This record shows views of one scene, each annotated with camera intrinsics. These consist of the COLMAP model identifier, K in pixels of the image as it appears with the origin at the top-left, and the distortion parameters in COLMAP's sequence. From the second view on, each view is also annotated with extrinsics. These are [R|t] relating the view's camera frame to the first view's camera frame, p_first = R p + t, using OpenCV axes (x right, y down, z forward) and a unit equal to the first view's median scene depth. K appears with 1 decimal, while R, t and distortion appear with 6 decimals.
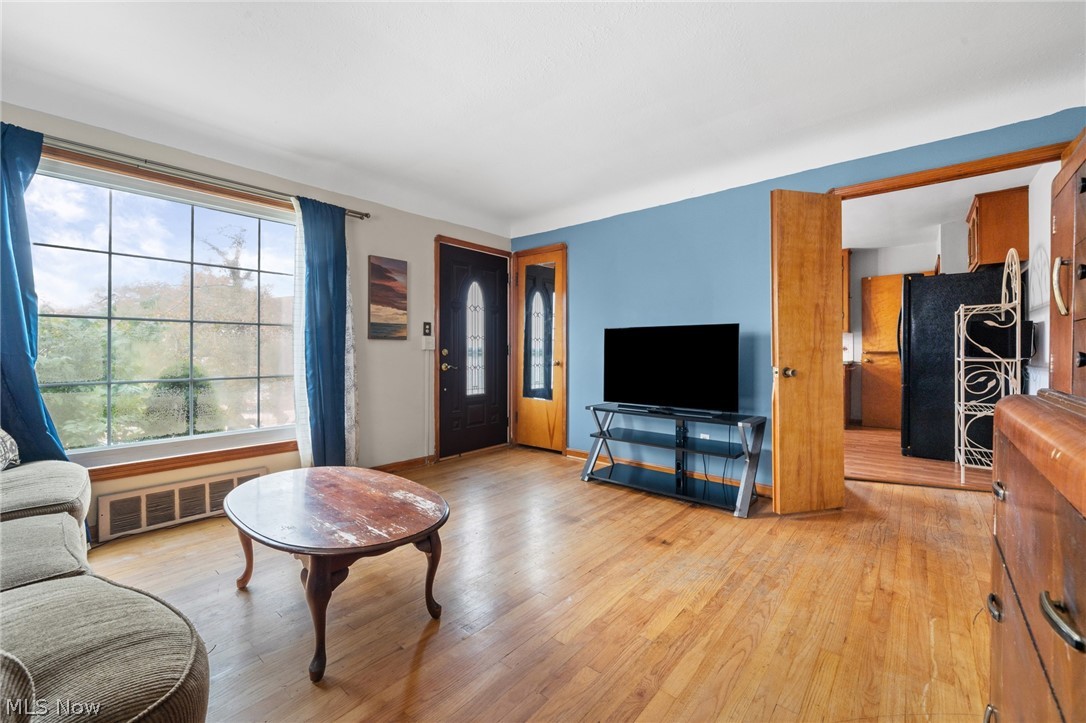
lens RADIAL K [[431.9, 0, 543.6], [0, 431.9, 355.8], [0, 0, 1]] dist [-0.001512, -0.000012]
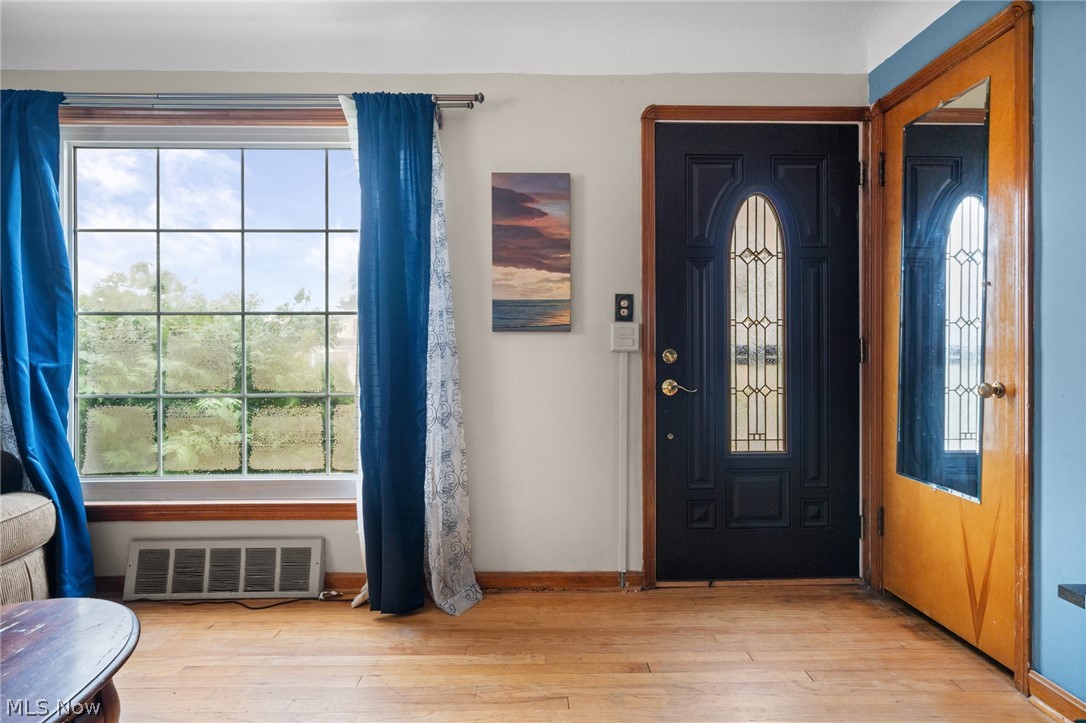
lens RADIAL K [[536.2, 0, 541.7], [0, 536.2, 359.5], [0, 0, 1]] dist [0.001136, 0.001240]
pose [[0.664574, 0.001562, -0.747221, 0.116957], [-0.003773, 0.999992, -0.001265, -0.003243], [0.747213, 0.003660, 0.664575, 0.537893]]
